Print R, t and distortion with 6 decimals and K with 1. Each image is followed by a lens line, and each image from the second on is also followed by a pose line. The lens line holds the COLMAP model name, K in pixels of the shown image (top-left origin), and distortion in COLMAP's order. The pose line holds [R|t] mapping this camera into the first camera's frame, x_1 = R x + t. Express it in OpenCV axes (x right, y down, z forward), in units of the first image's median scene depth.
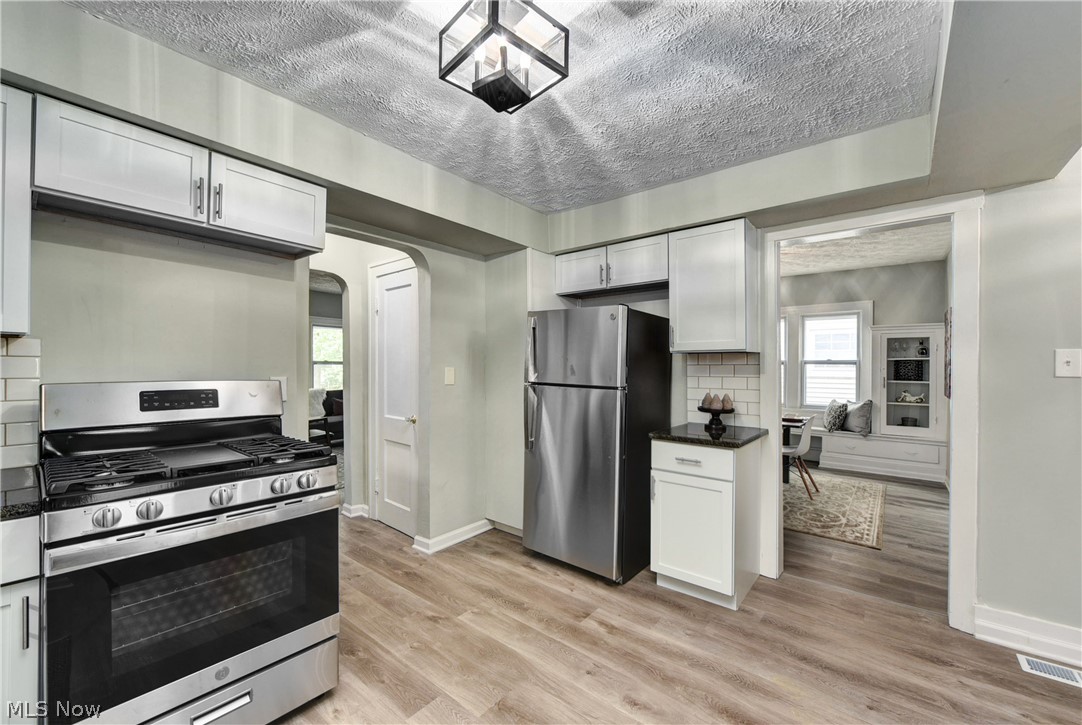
lens RADIAL K [[432.9, 0, 542.9], [0, 432.9, 366.3], [0, 0, 1]] dist [-0.009328, -0.000117]
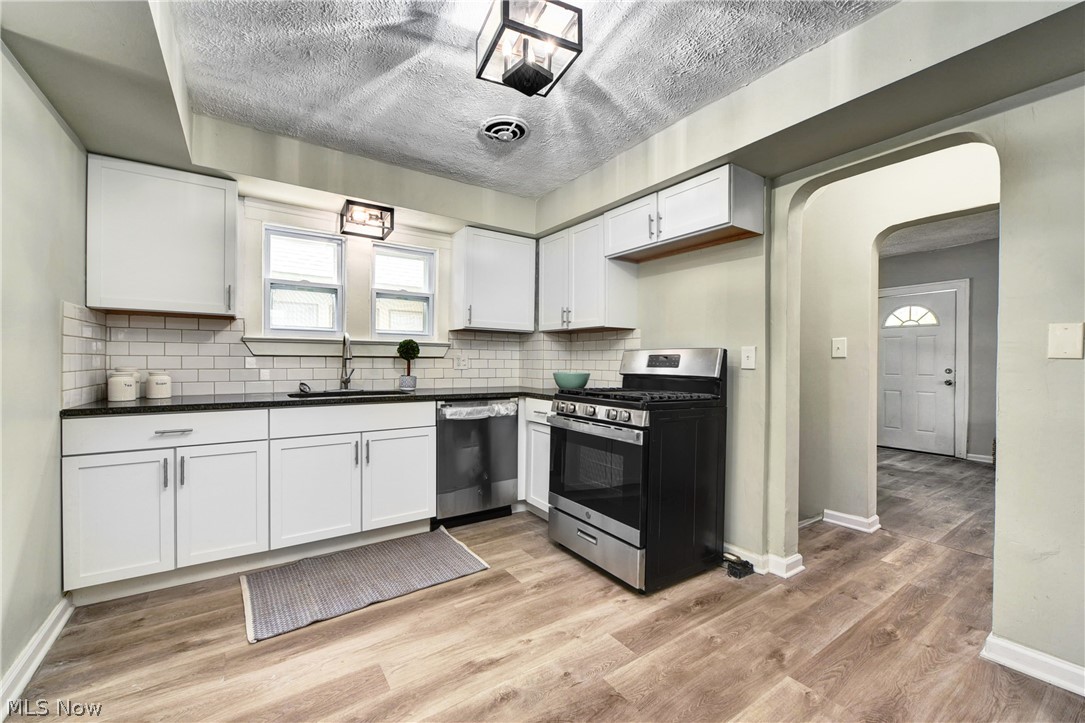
lens RADIAL K [[434.1, 0, 544.4], [0, 434.1, 365.3], [0, 0, 1]] dist [-0.009328, -0.000117]
pose [[-0.285413, -0.002071, -0.958402, 0.575722], [-0.004807, 0.999988, -0.000730, 0.073715], [0.958392, 0.004399, -0.285420, 0.796393]]
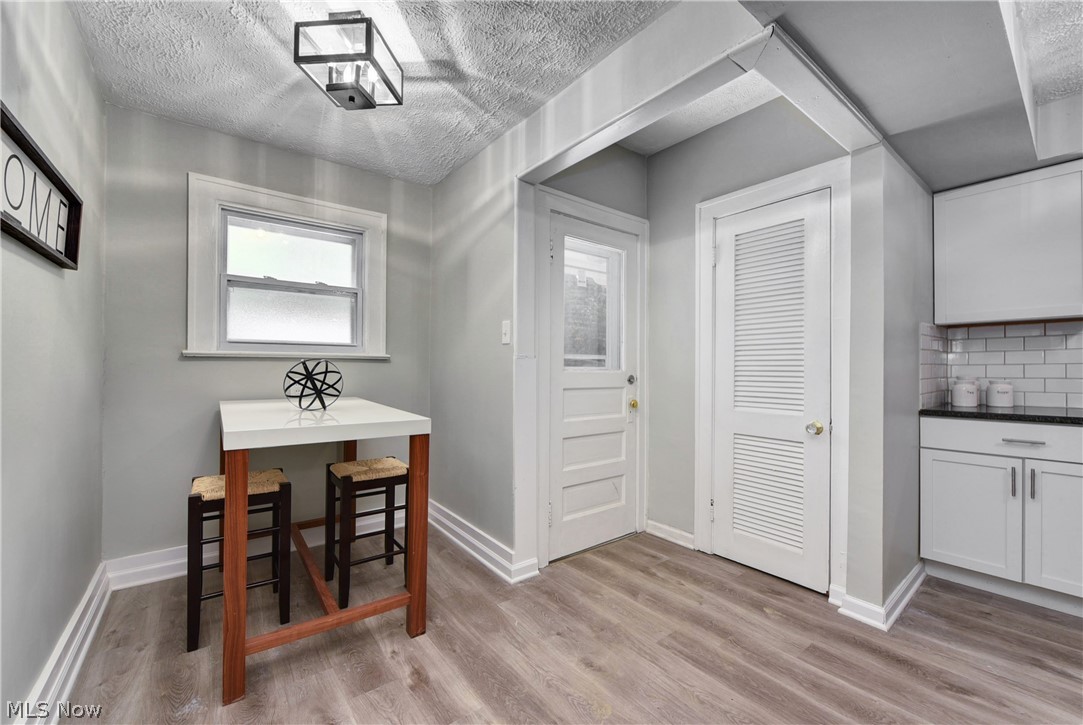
lens RADIAL K [[435.0, 0, 540.6], [0, 435.0, 367.5], [0, 0, 1]] dist [-0.008303, -0.000674]
pose [[-0.974355, -0.004488, 0.224972, 0.692733], [-0.005861, 0.999968, -0.005437, 0.073436], [-0.224941, -0.006616, -0.974350, 0.876666]]
